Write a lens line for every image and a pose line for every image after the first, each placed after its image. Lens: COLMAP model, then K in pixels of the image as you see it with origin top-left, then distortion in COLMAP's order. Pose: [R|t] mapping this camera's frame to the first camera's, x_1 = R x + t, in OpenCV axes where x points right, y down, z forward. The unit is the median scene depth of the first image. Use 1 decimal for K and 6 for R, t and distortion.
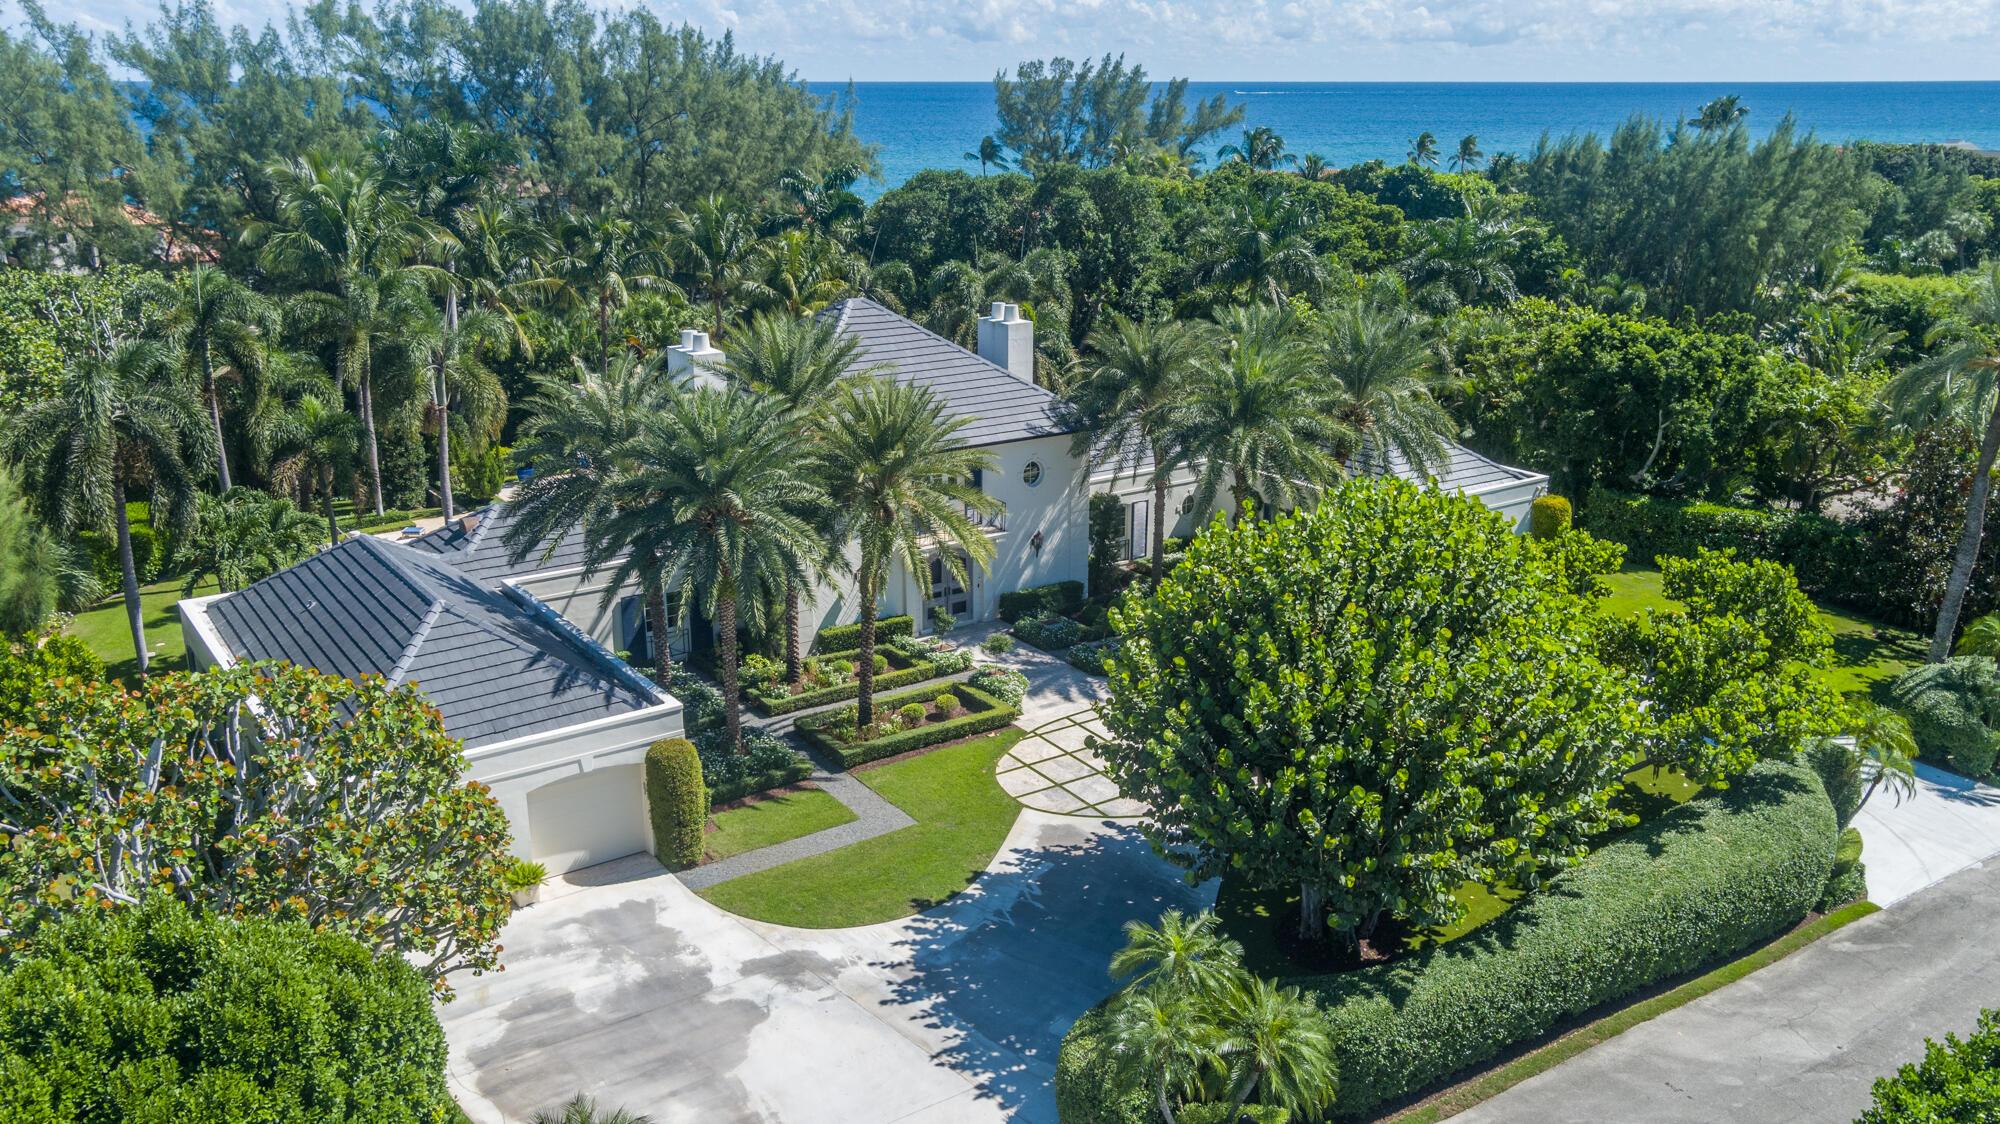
lens RADIAL K [[1612.0, 0, 1000.0], [0, 1612.0, 562.0], [0, 0, 1]] dist [-0.001058, 0.037642]
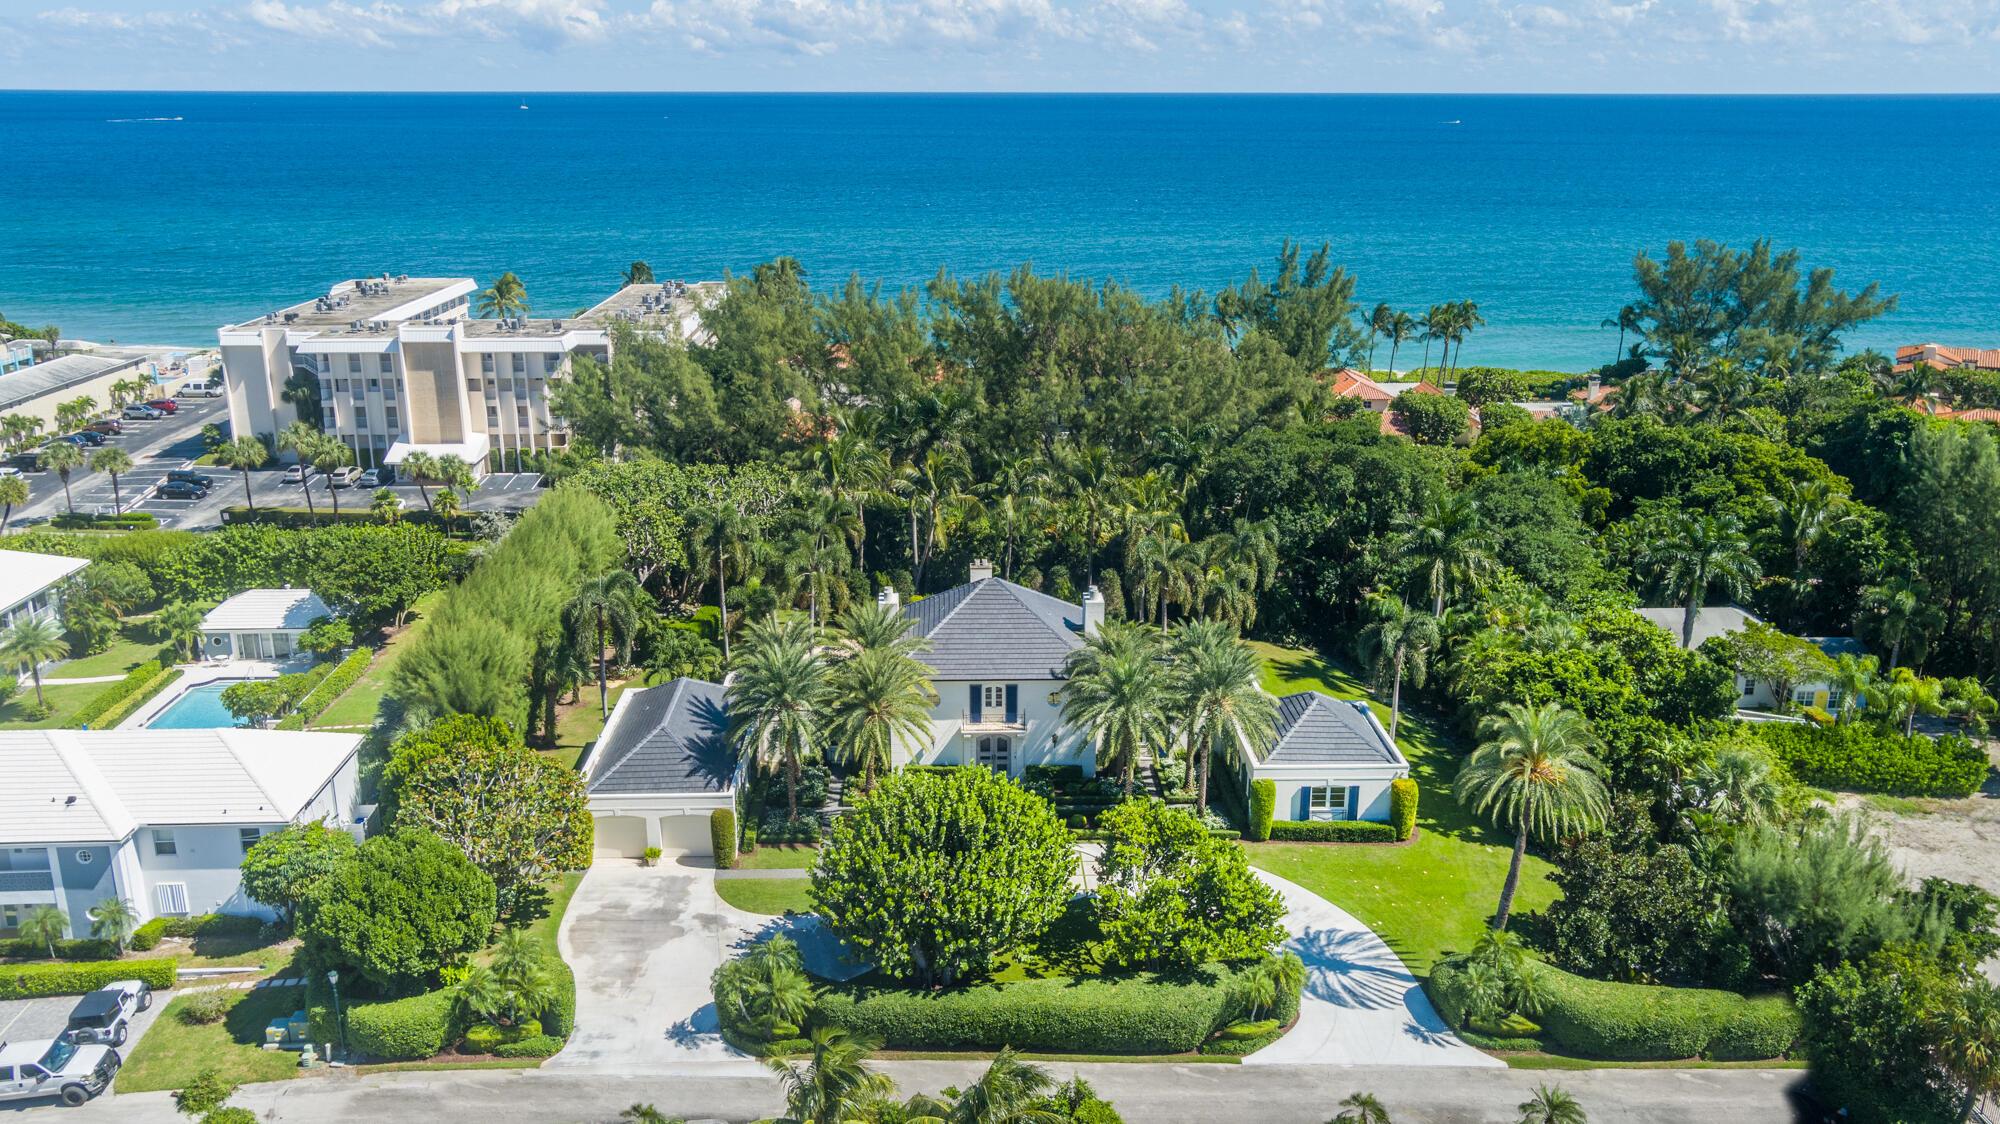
lens RADIAL K [[1612.0, 0, 1000.0], [0, 1612.0, 562.0], [0, 0, 1]] dist [-0.001058, 0.037642]
pose [[0.847229, 0.159710, -0.506651, 1.167253], [-0.165083, 0.985671, 0.034655, -0.358370], [0.504926, 0.054279, 0.861454, -0.713251]]
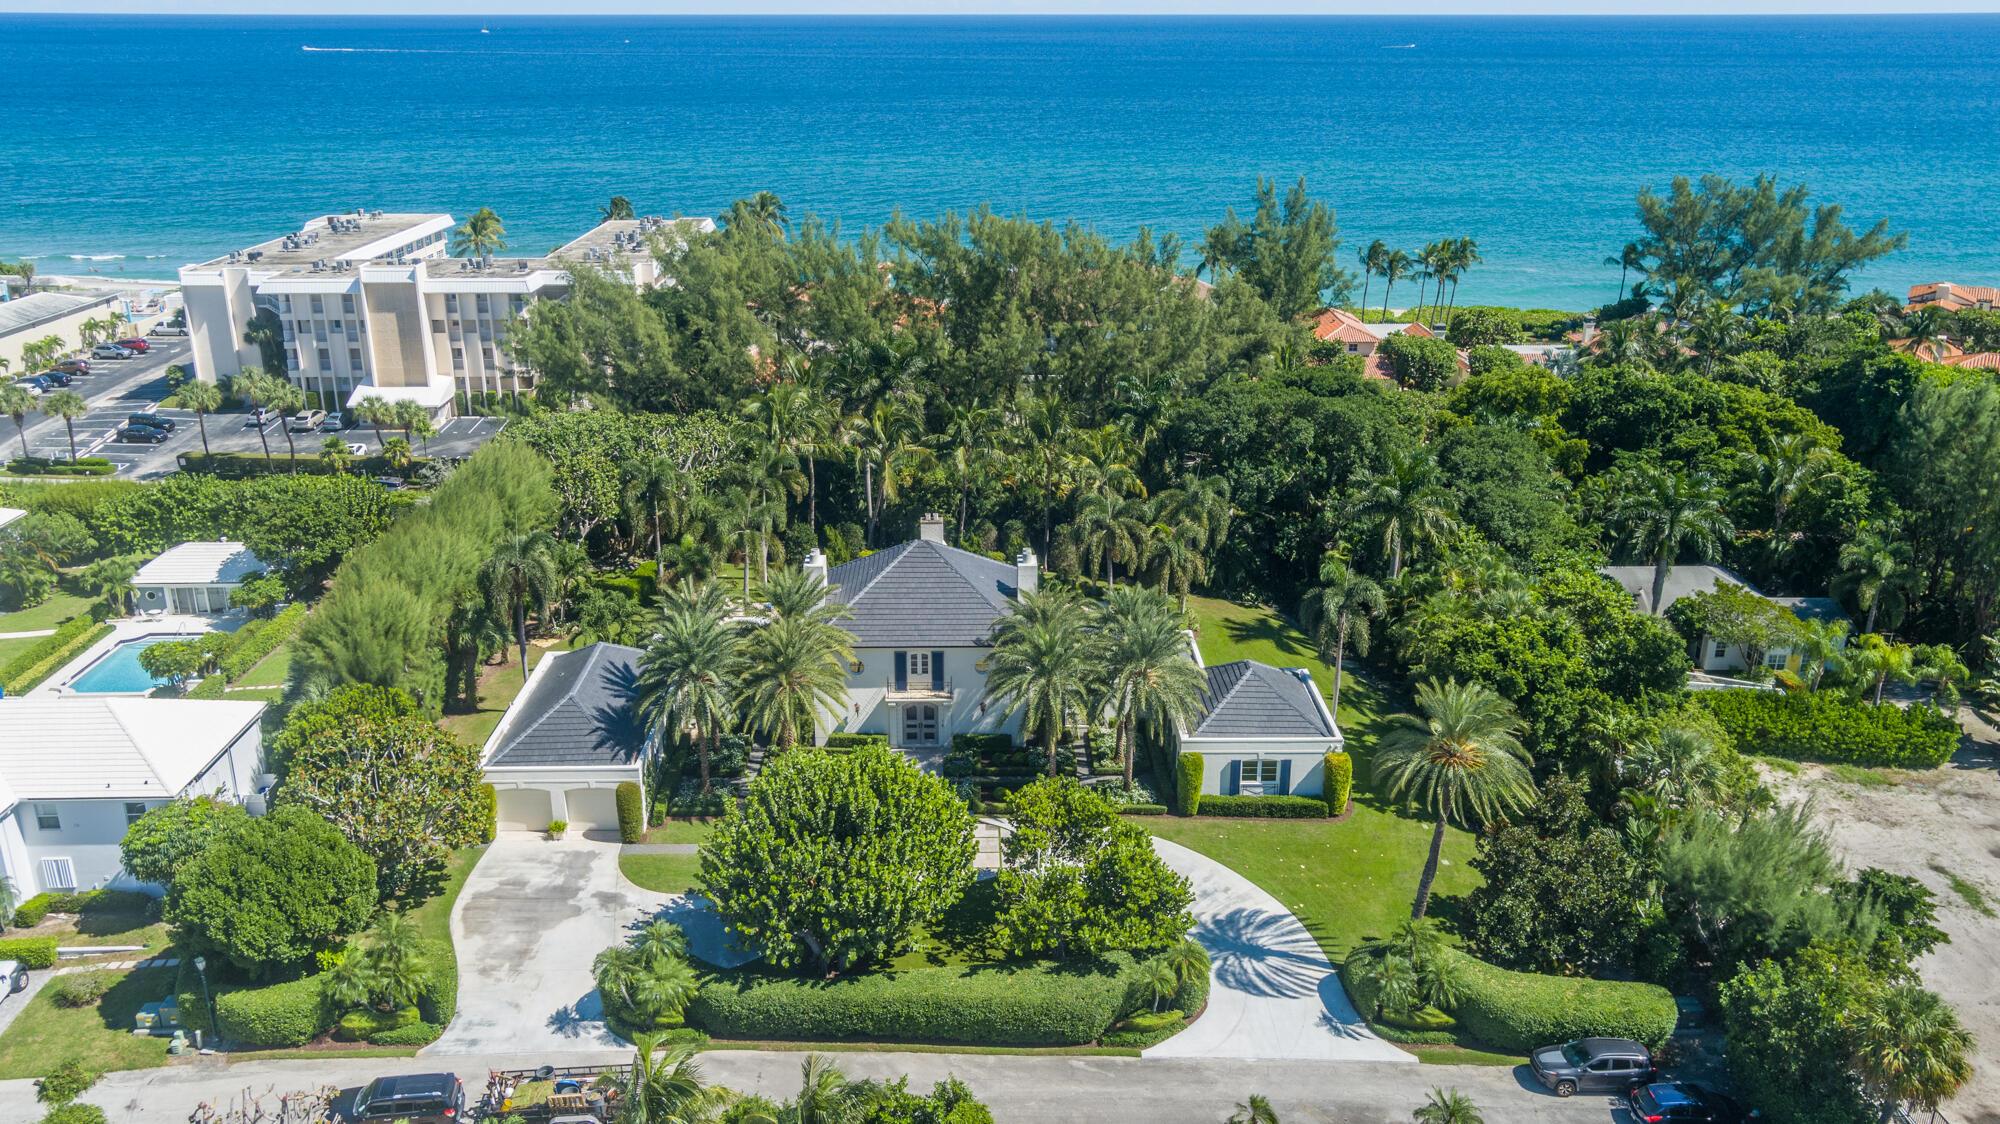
lens RADIAL K [[1612.0, 0, 1000.0], [0, 1612.0, 562.0], [0, 0, 1]] dist [-0.001058, 0.037642]
pose [[0.838656, 0.184781, -0.512359, 1.238365], [-0.167342, 0.982610, 0.080462, -0.428064], [0.518317, 0.018259, 0.854994, -0.567187]]
